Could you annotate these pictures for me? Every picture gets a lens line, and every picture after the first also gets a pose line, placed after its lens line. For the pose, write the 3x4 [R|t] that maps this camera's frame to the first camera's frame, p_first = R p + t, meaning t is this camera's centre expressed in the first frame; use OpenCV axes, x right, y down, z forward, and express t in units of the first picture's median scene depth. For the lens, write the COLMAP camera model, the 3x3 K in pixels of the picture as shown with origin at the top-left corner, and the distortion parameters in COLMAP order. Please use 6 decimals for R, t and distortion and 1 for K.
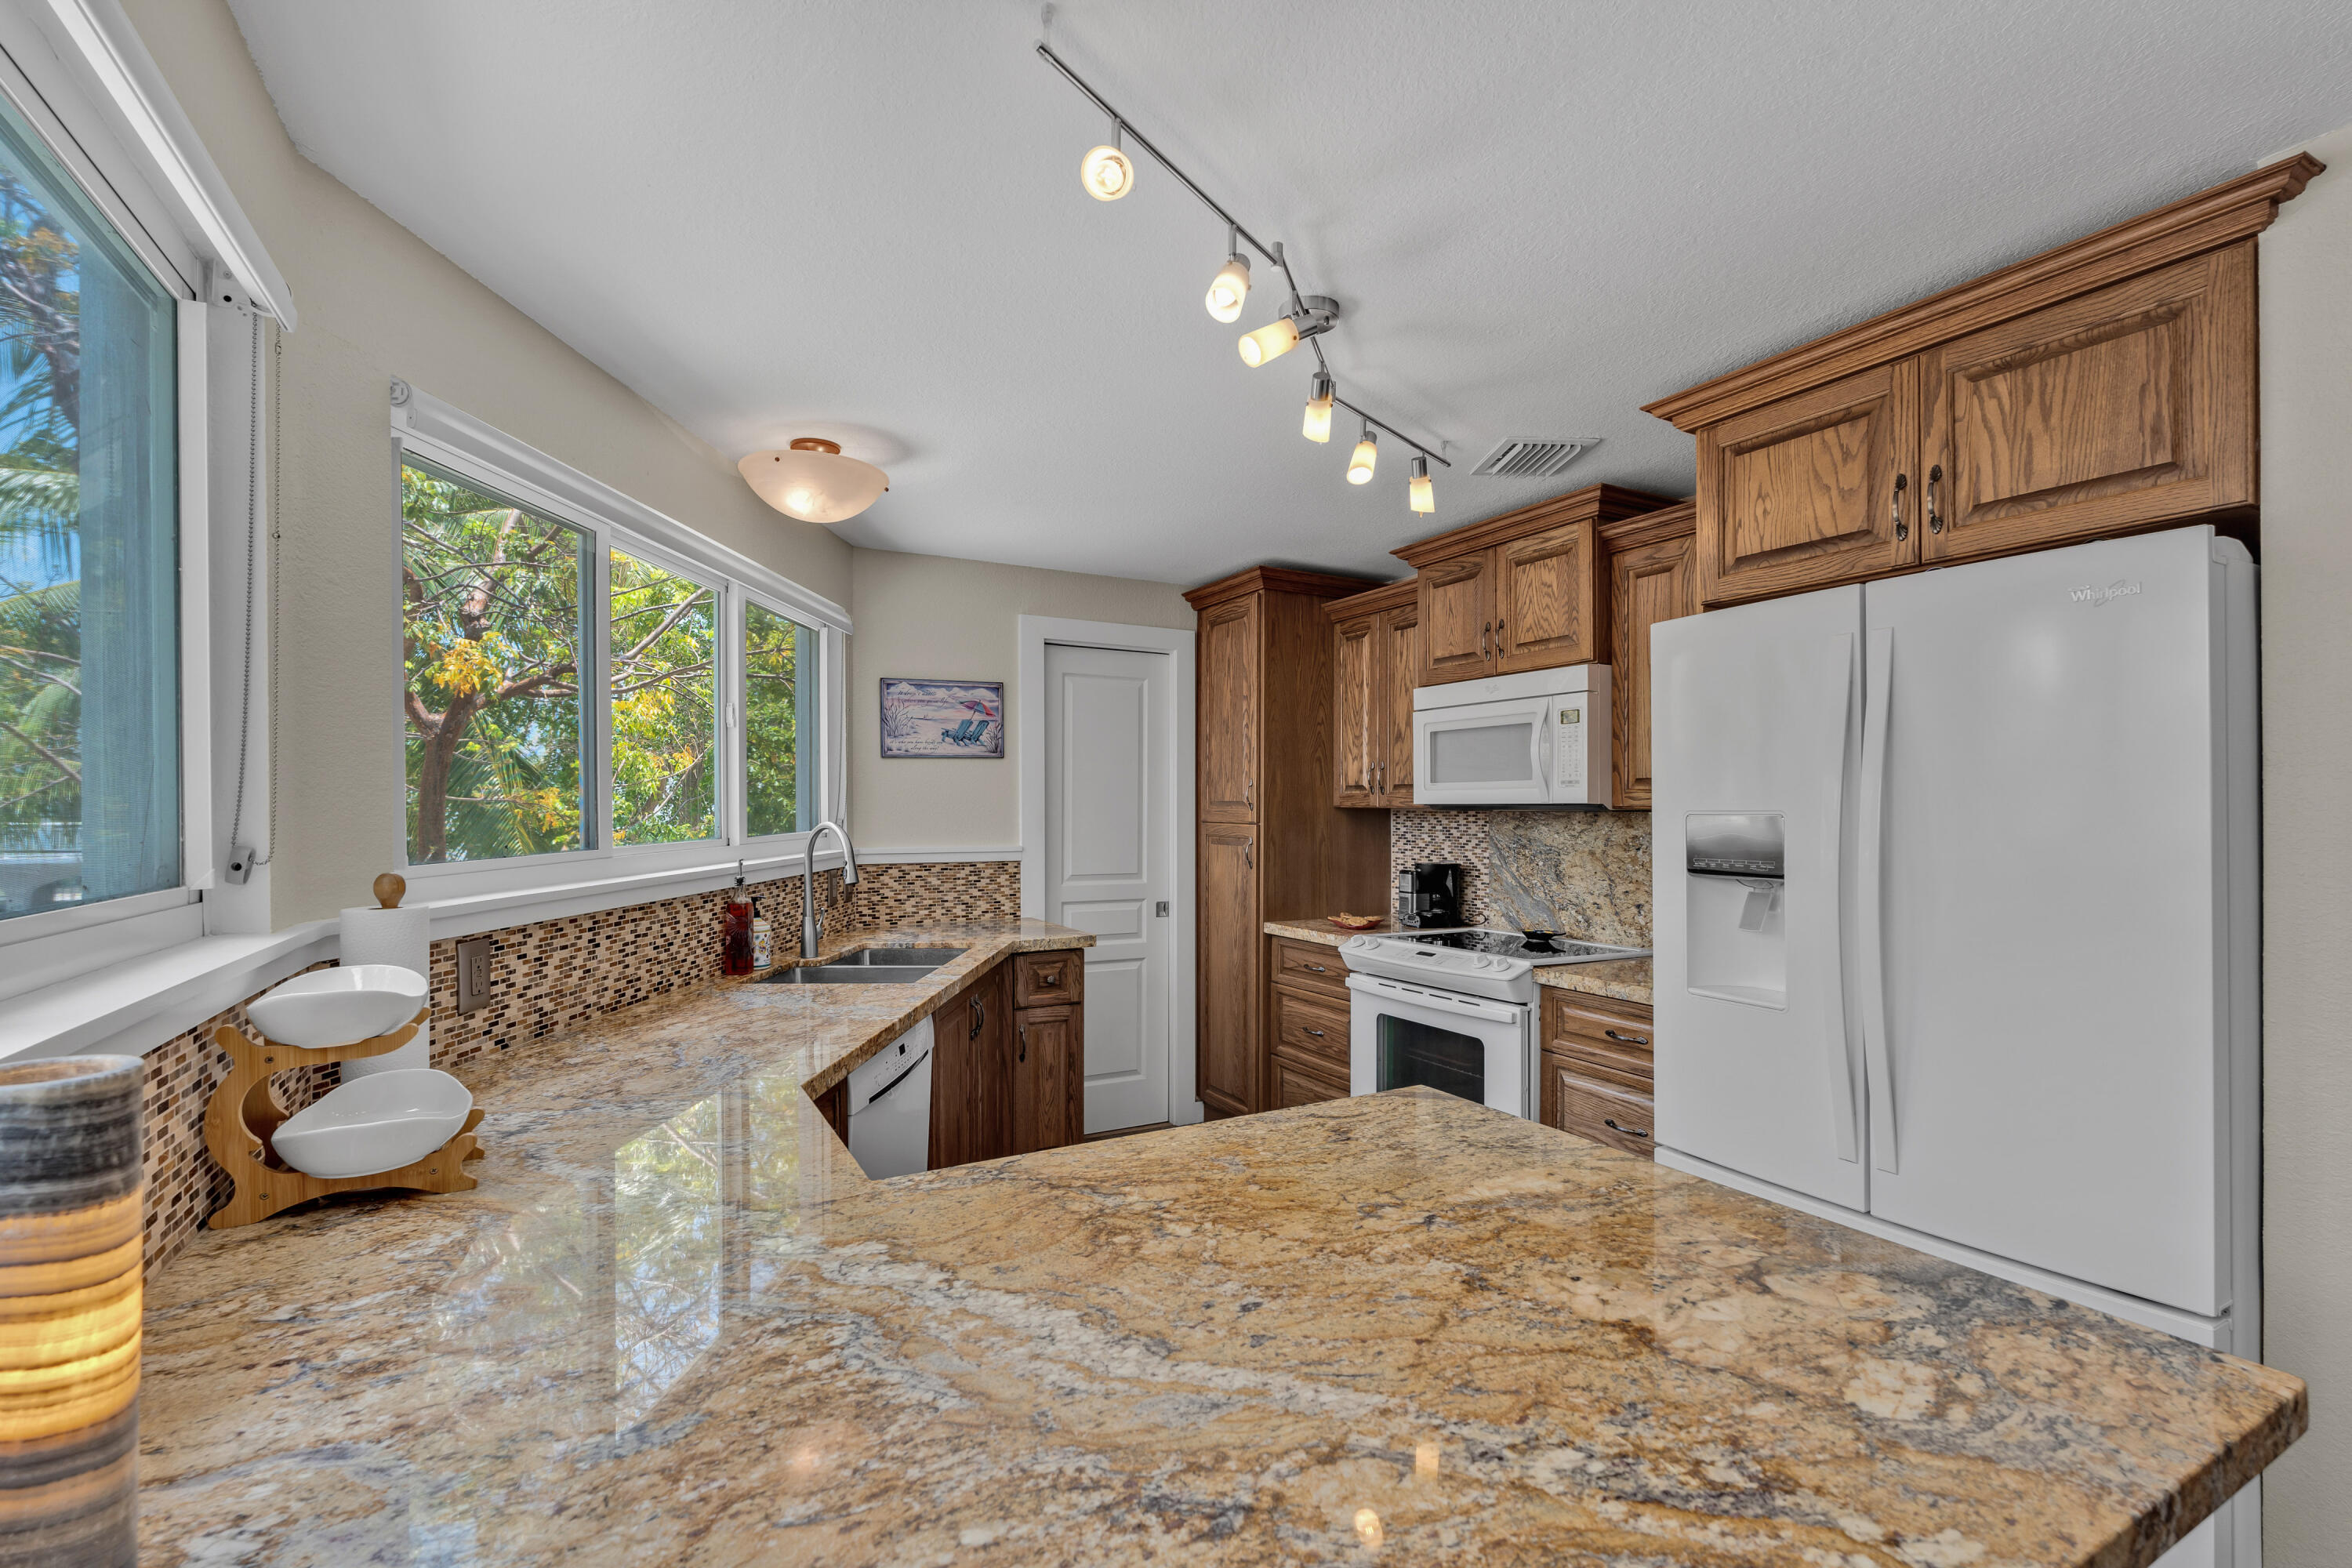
lens RADIAL K [[1044.7, 0, 1179.9], [0, 1044.7, 801.3], [0, 0, 1]] dist [-0.000387, -0.000439]
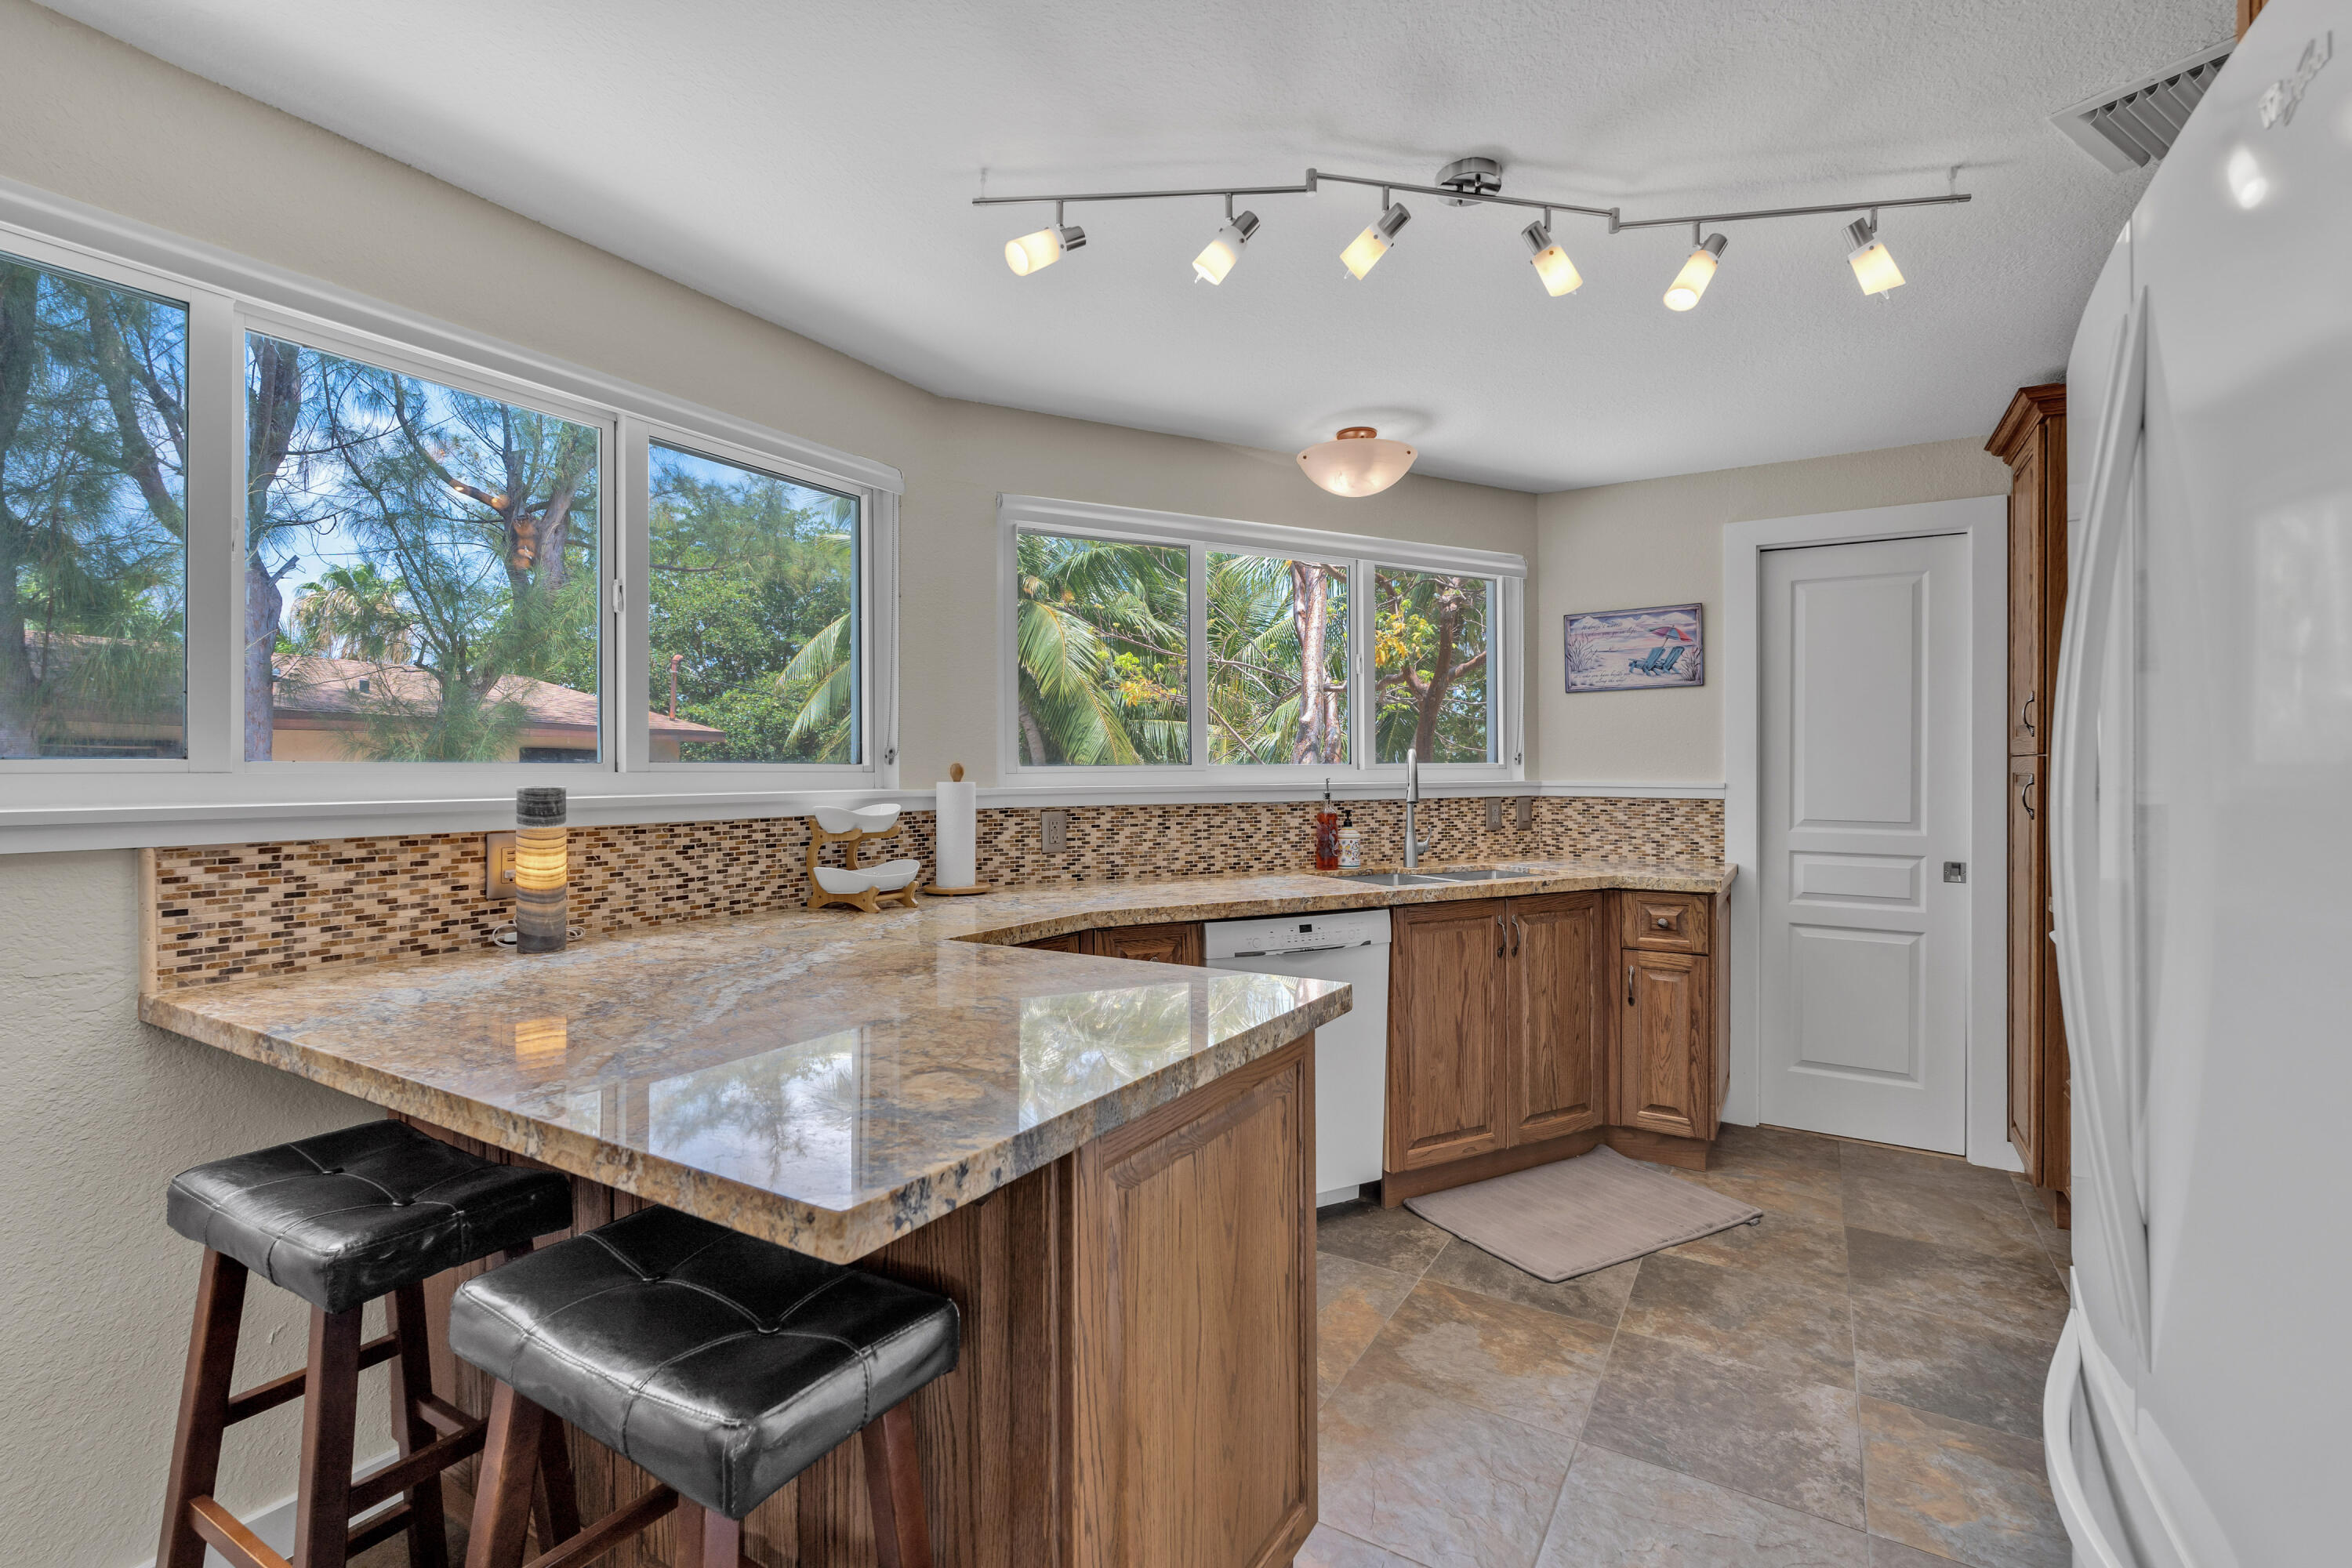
lens RADIAL K [[1044.7, 0, 1180.4], [0, 1044.7, 768.9], [0, 0, 1]] dist [-0.000387, -0.000439]
pose [[0.496609, -0.000204, -0.867974, 0.419666], [0.003532, 0.999992, 0.001785, 0.029693], [0.867967, -0.003953, 0.496606, 0.161433]]
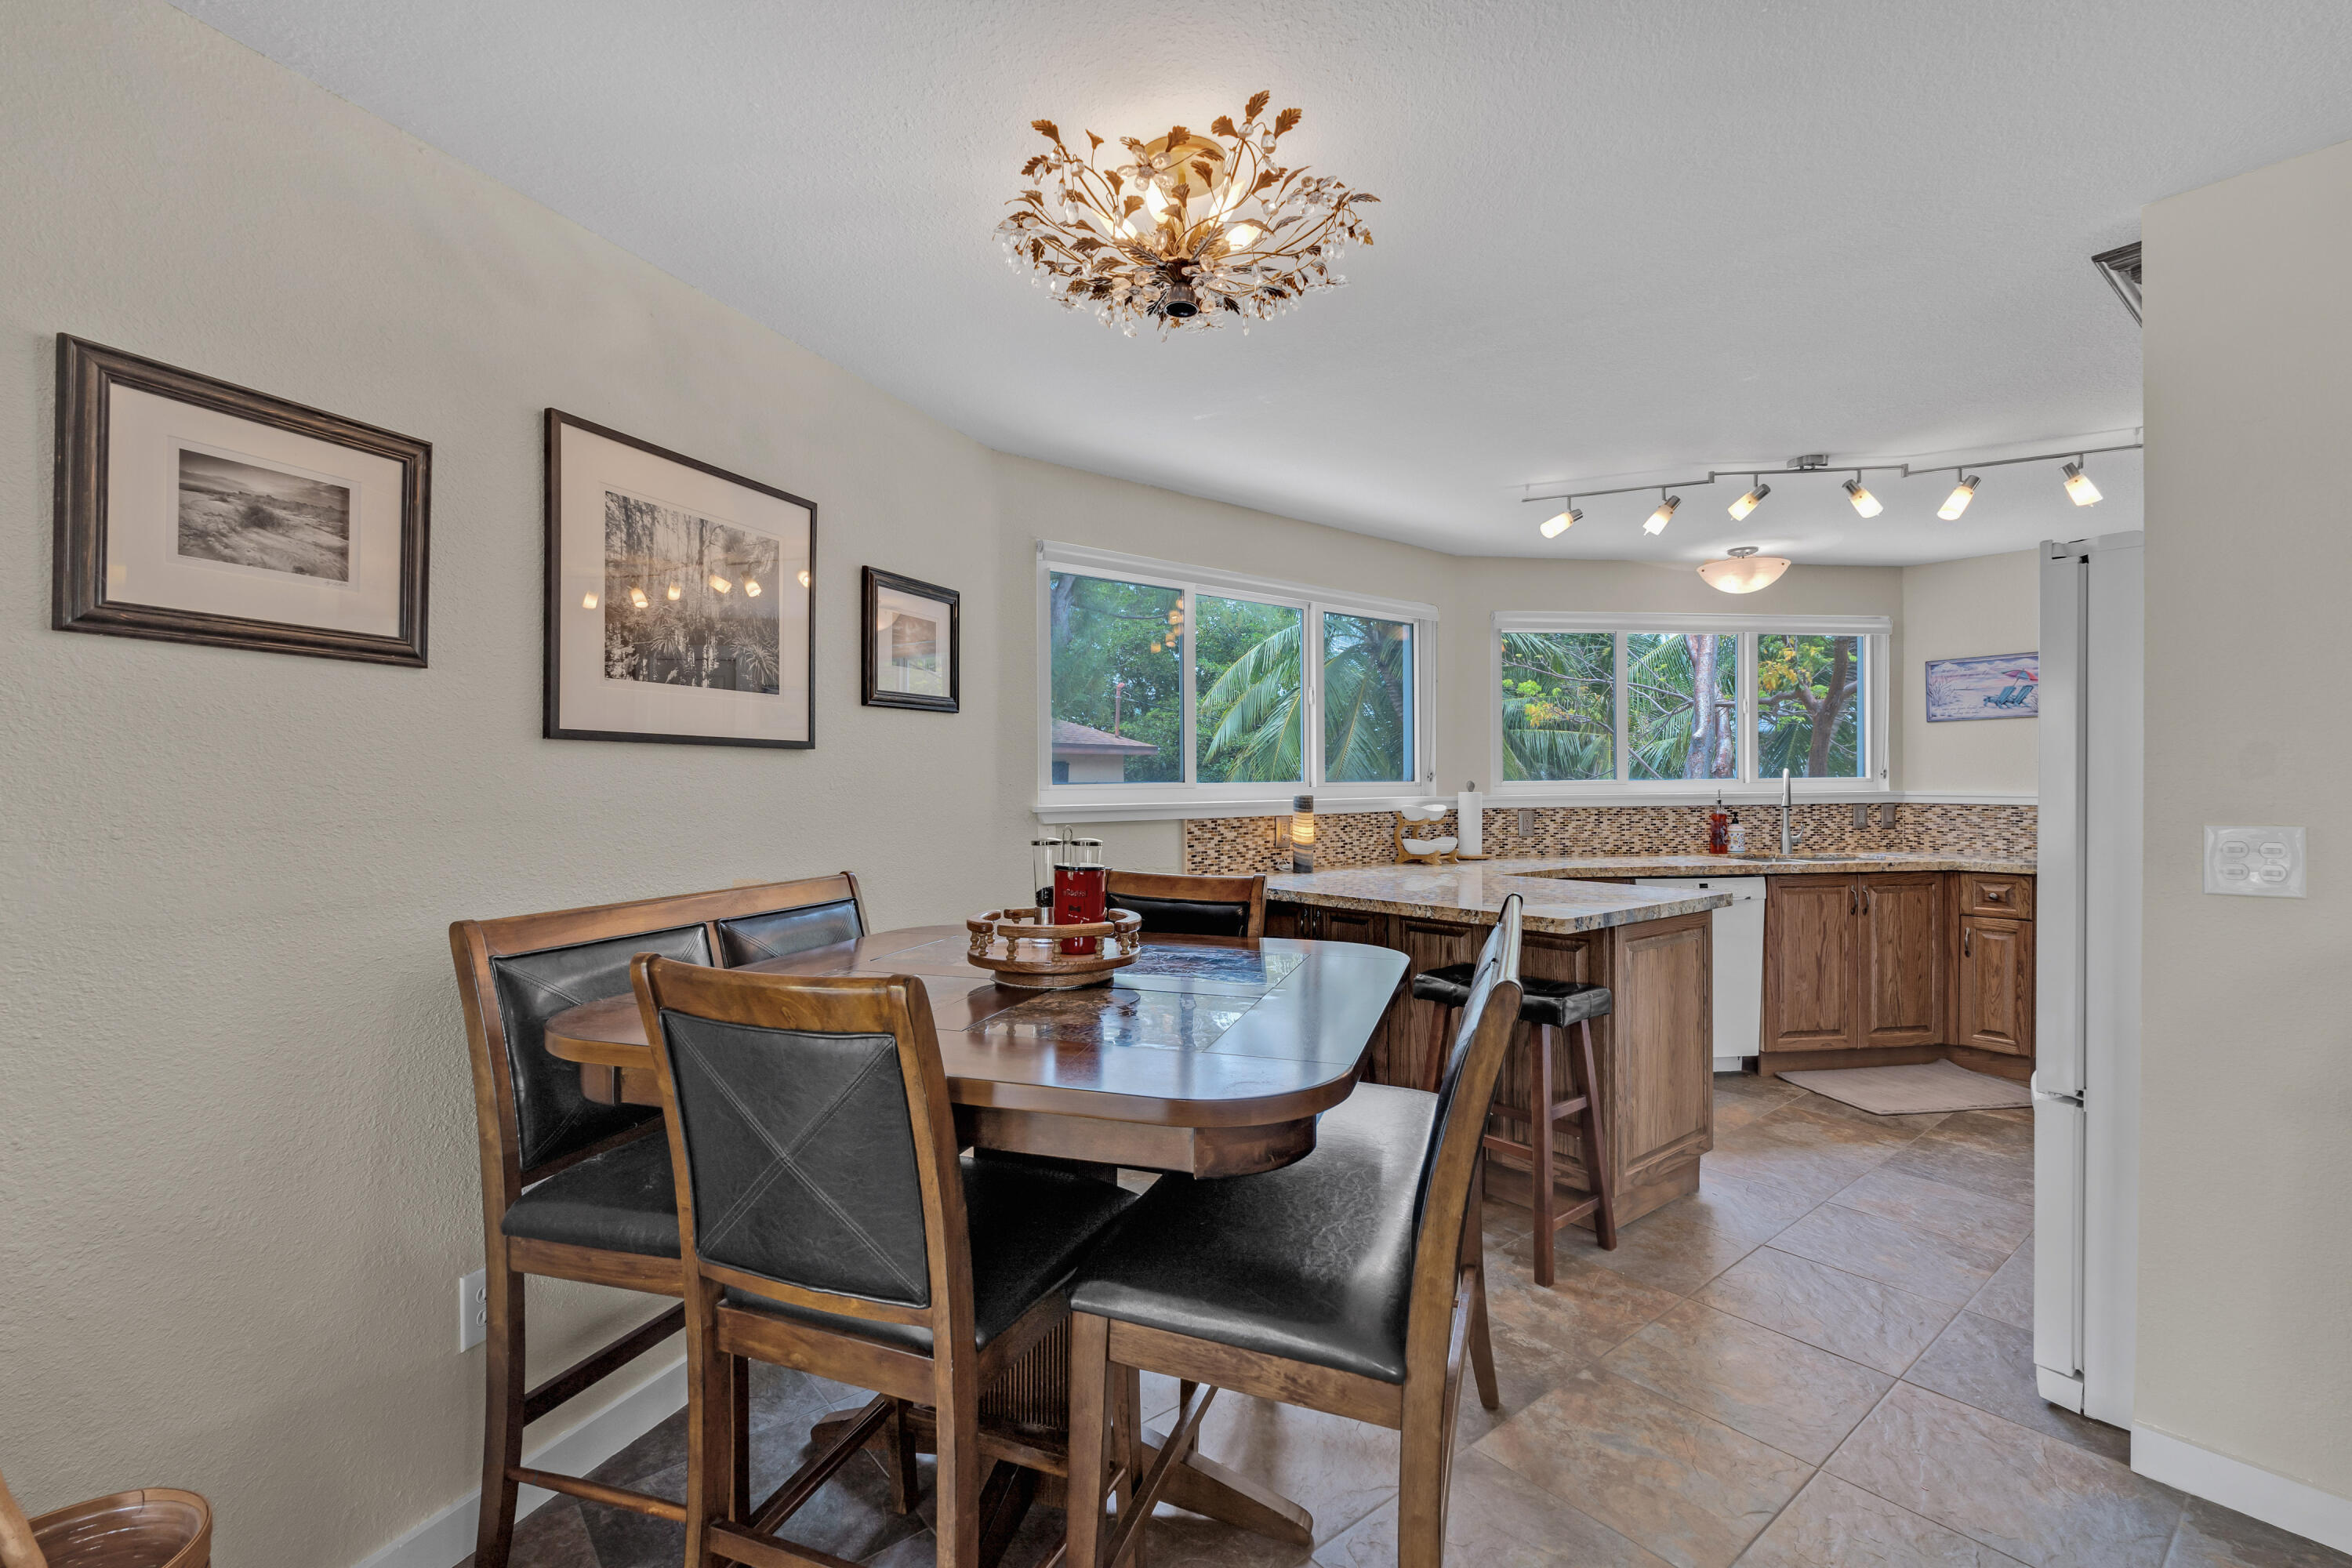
lens RADIAL K [[1044.7, 0, 1180.9], [0, 1044.7, 789.1], [0, 0, 1]] dist [-0.000387, -0.000439]
pose [[0.183141, 0.012415, -0.983008, 0.838437], [0.007138, 0.999877, 0.013958, 0.017074], [0.983061, -0.009573, 0.183030, -0.164349]]
